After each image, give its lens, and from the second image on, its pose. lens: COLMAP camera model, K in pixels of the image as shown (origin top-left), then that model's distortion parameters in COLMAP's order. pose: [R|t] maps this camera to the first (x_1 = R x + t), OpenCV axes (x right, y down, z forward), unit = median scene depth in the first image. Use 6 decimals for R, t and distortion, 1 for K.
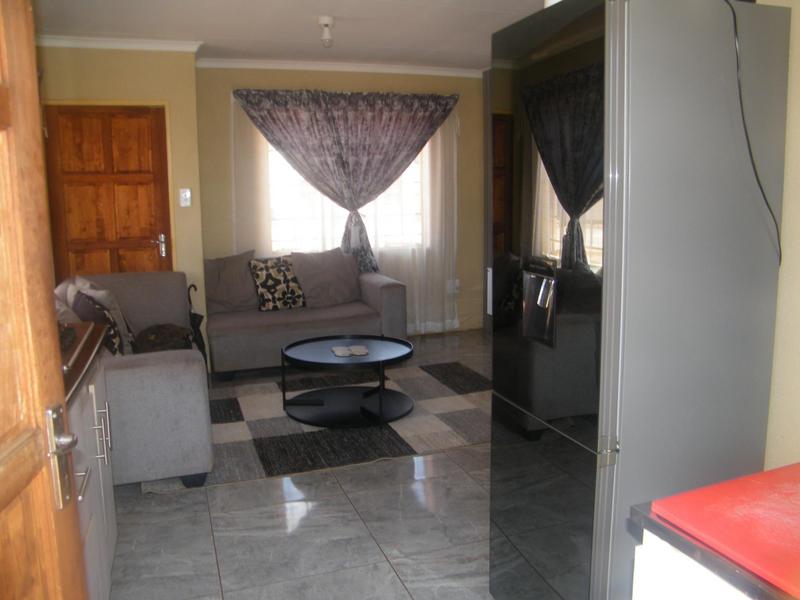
lens RADIAL K [[680.3, 0, 400.0], [0, 680.3, 300.0], [0, 0, 1]] dist [-0.210748, 0.205783]
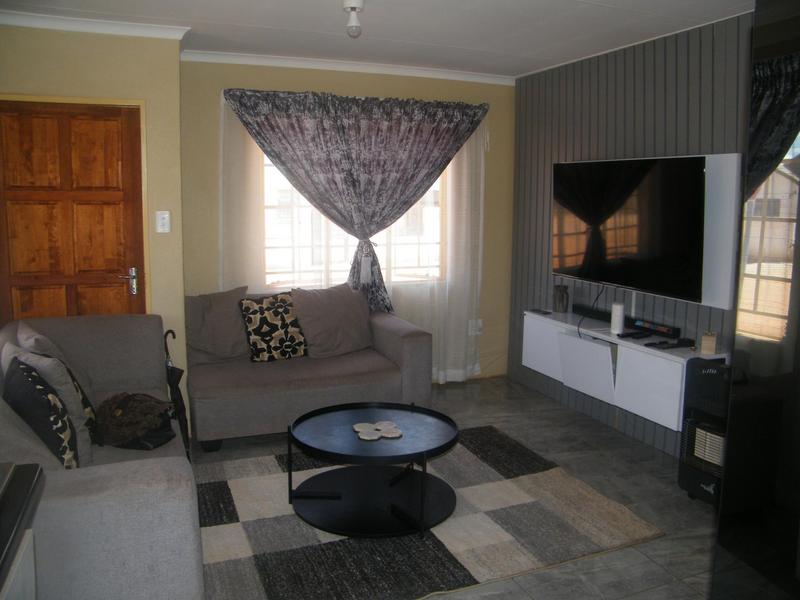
lens RADIAL K [[680.3, 0, 400.0], [0, 680.3, 300.0], [0, 0, 1]] dist [-0.210748, 0.205783]
pose [[0.998944, 0.018017, 0.042260, -0.068793], [-0.017434, 0.999748, -0.014131, -0.052562], [-0.042504, 0.013380, 0.999007, 0.188200]]
